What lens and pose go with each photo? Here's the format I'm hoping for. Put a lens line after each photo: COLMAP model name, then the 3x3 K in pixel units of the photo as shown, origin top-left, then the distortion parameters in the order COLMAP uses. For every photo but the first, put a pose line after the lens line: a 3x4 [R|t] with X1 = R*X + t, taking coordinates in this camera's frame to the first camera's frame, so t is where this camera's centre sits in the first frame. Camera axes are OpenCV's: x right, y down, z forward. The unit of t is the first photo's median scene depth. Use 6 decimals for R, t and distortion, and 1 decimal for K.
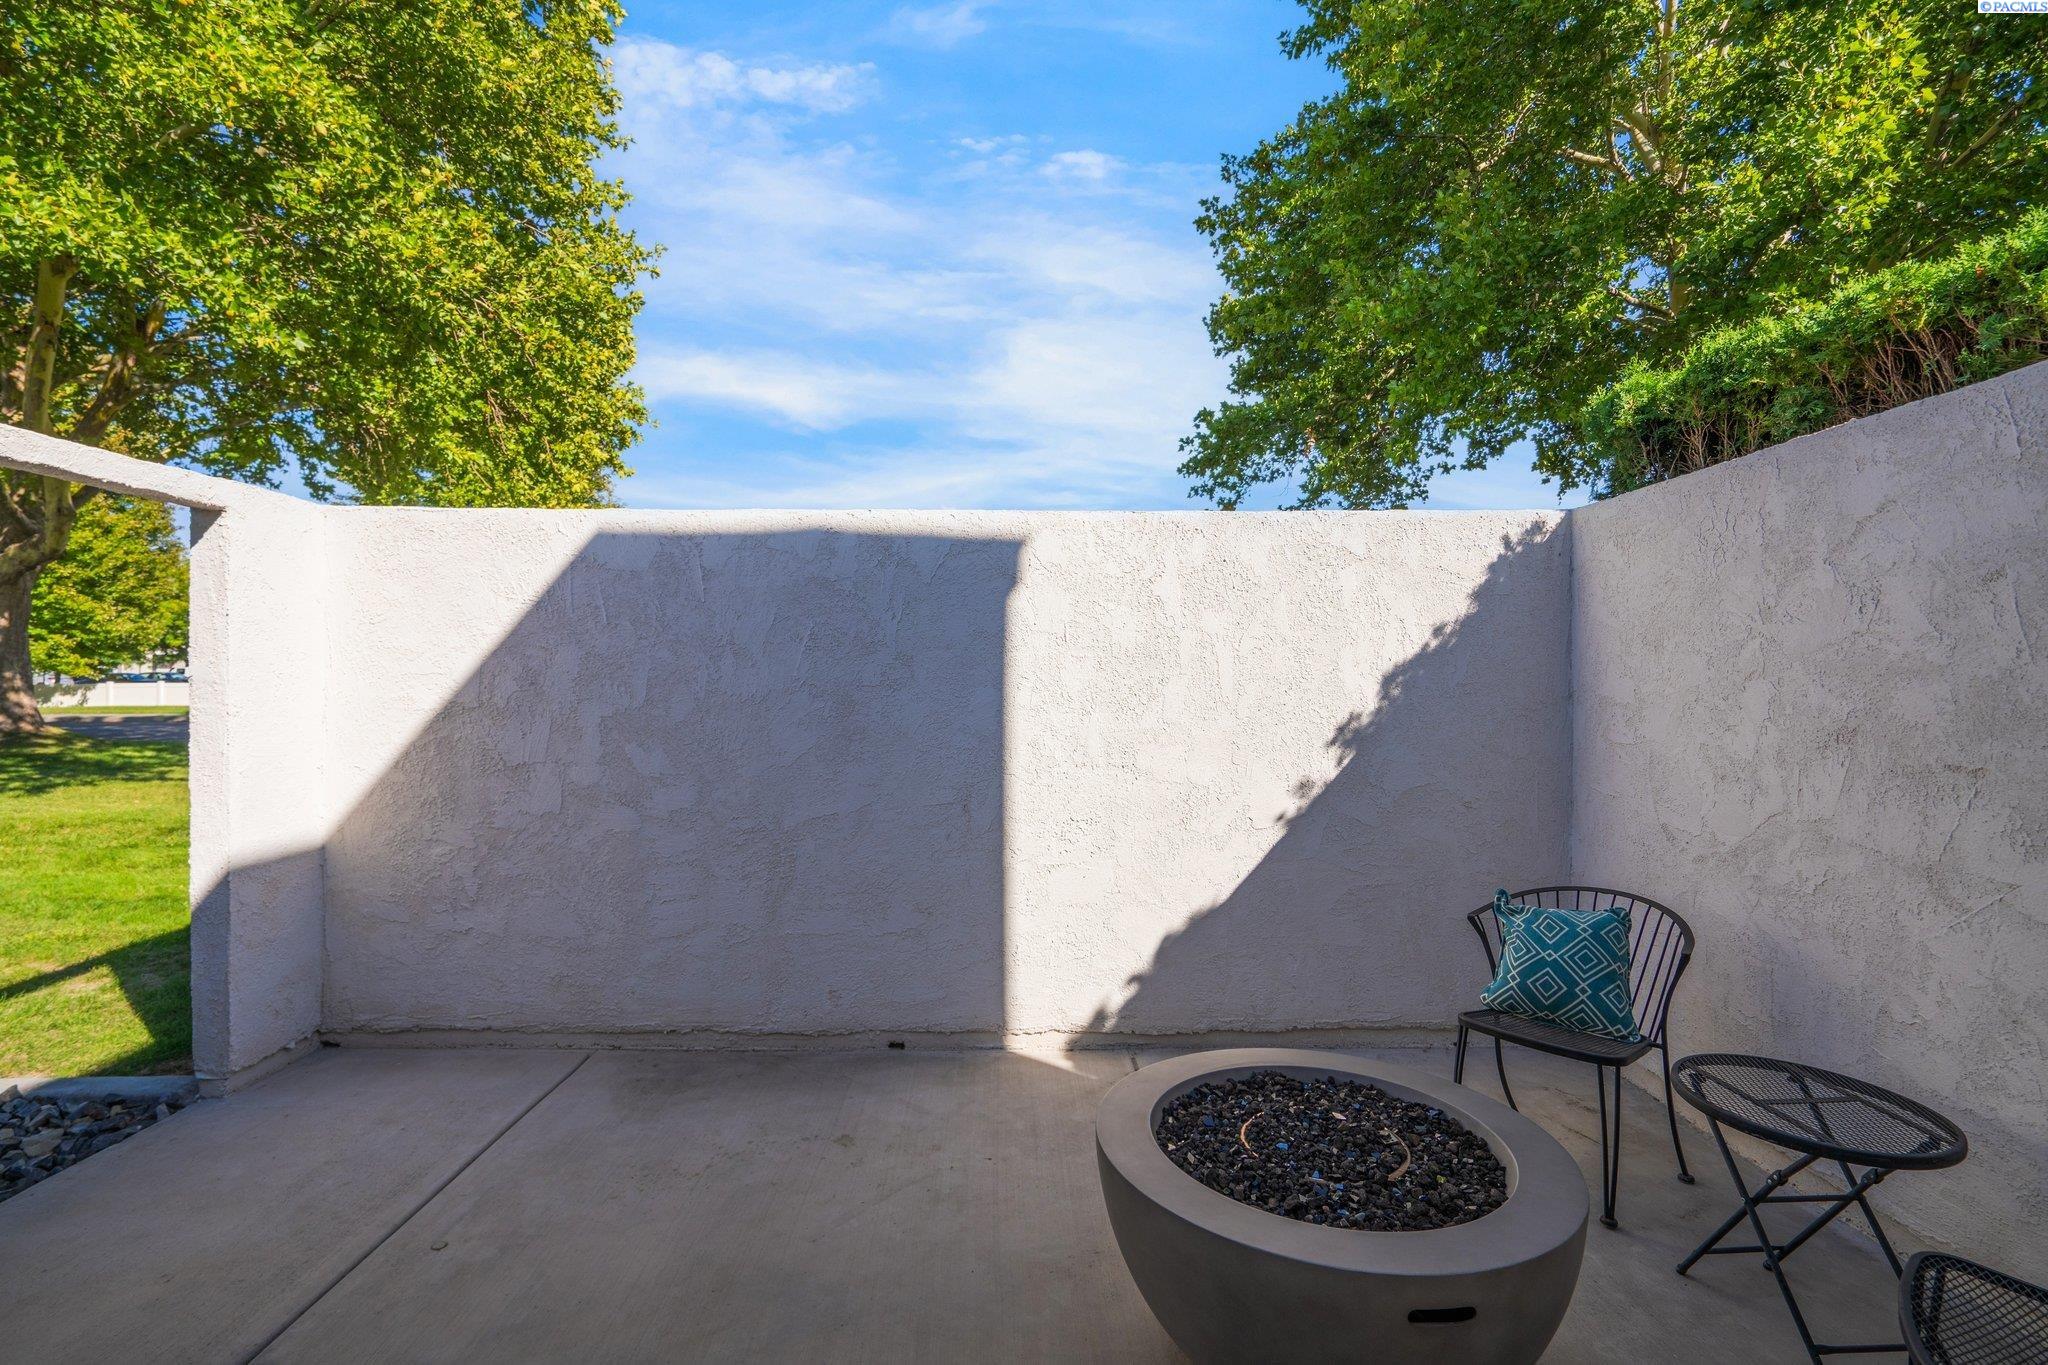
lens RADIAL K [[987.4, 0, 1024.0], [0, 987.4, 682.5], [0, 0, 1]] dist [0.013581, 0.000756]
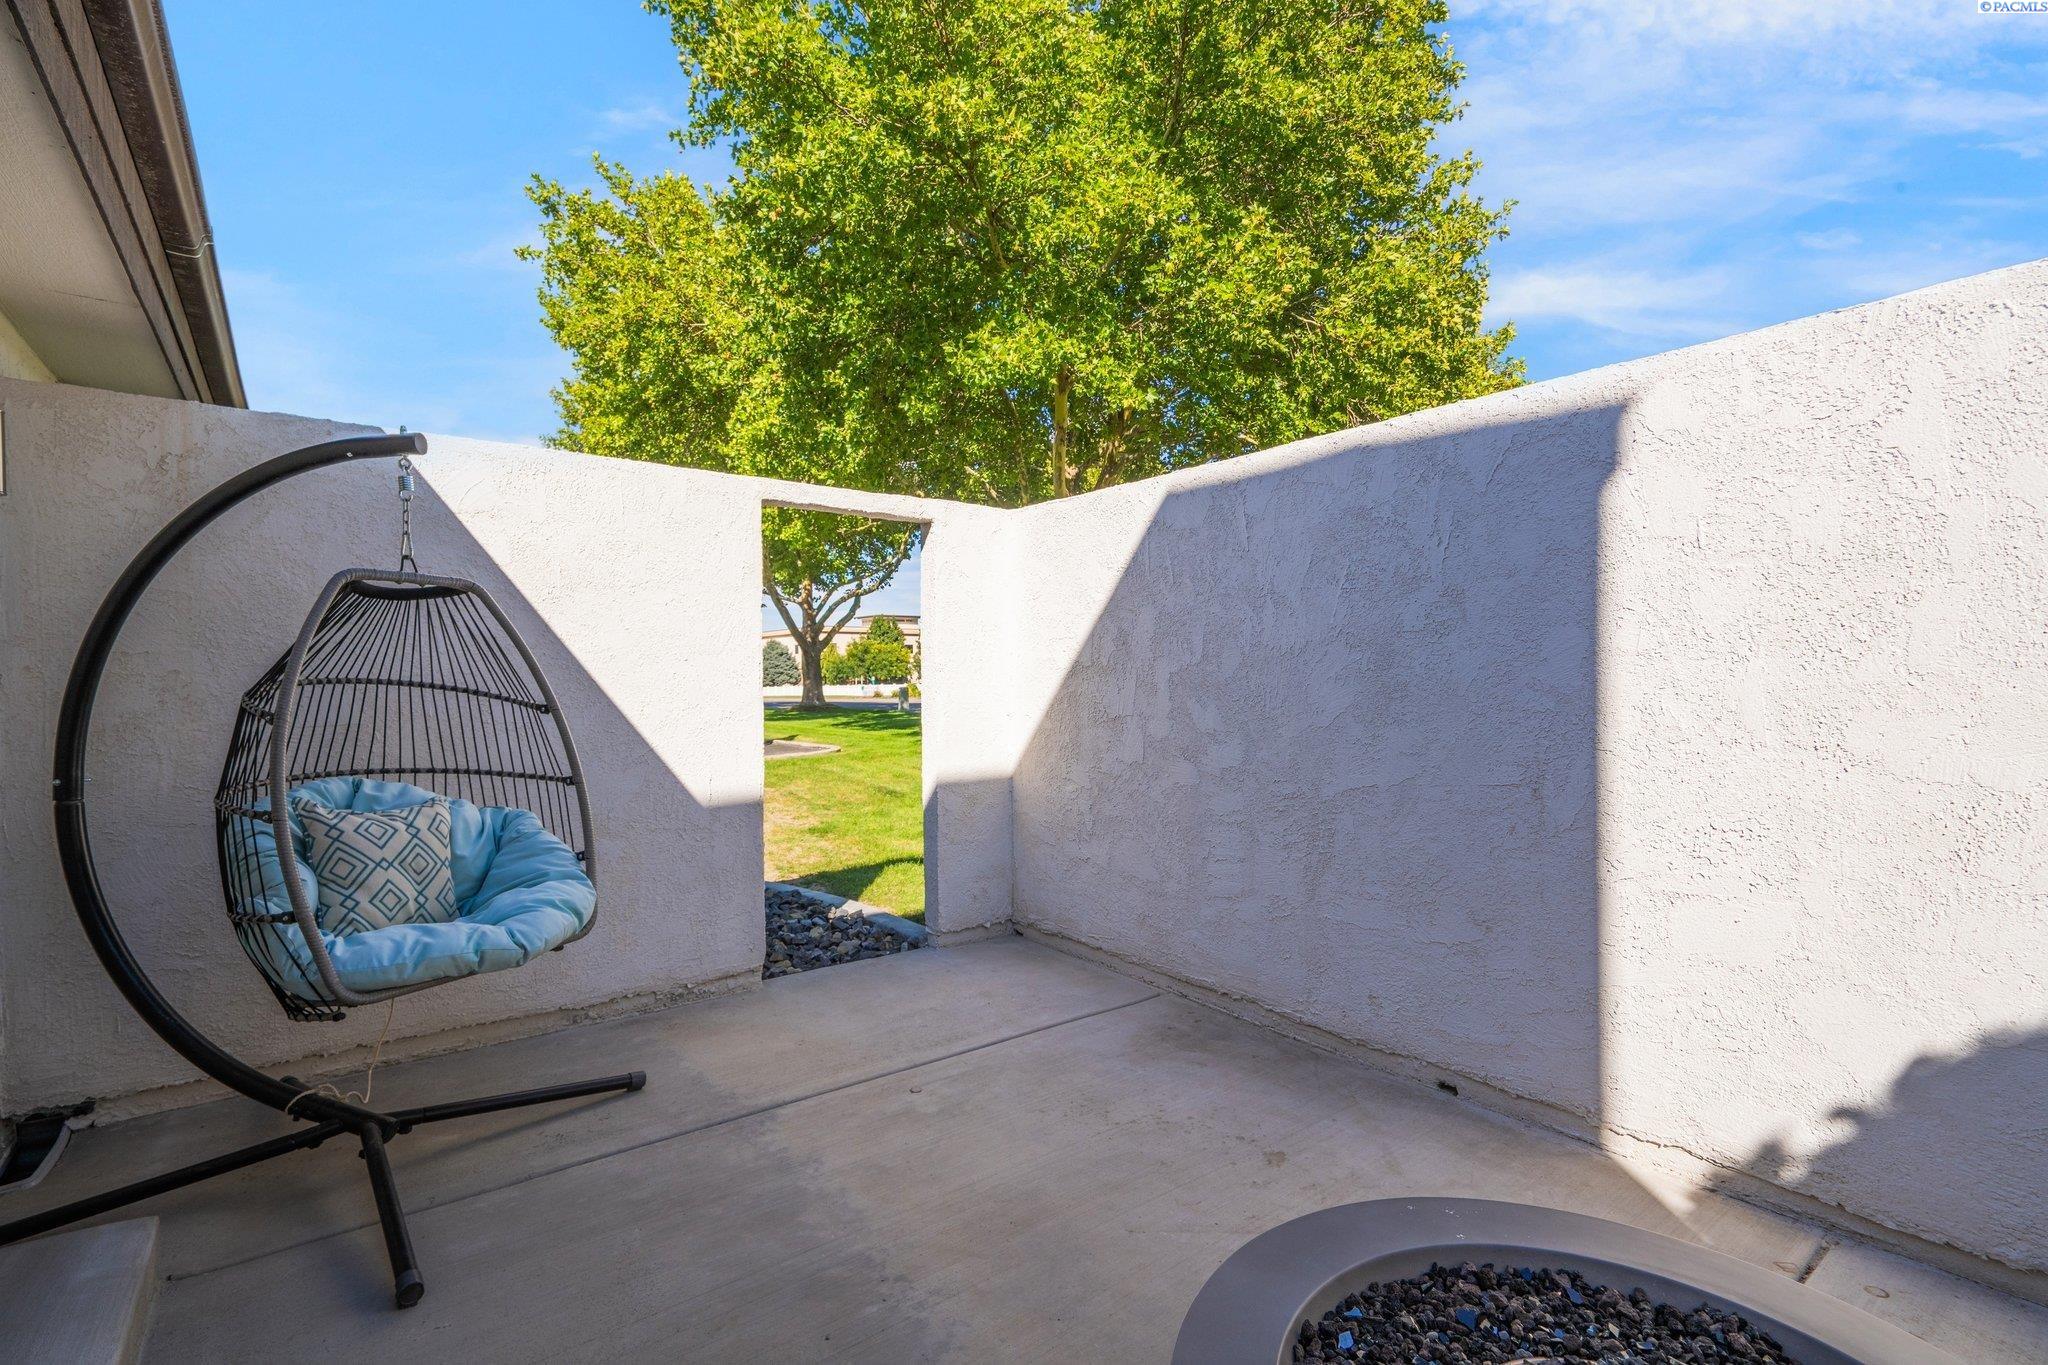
lens RADIAL K [[961.9, 0, 1028.1], [0, 961.9, 688.4], [0, 0, 1]] dist [0.001418, 0.001053]
pose [[0.579388, -0.001725, -0.815050, 0.298449], [0.001969, 0.999998, -0.000716, 0.049200], [0.815049, -0.001190, 0.579391, 0.283126]]
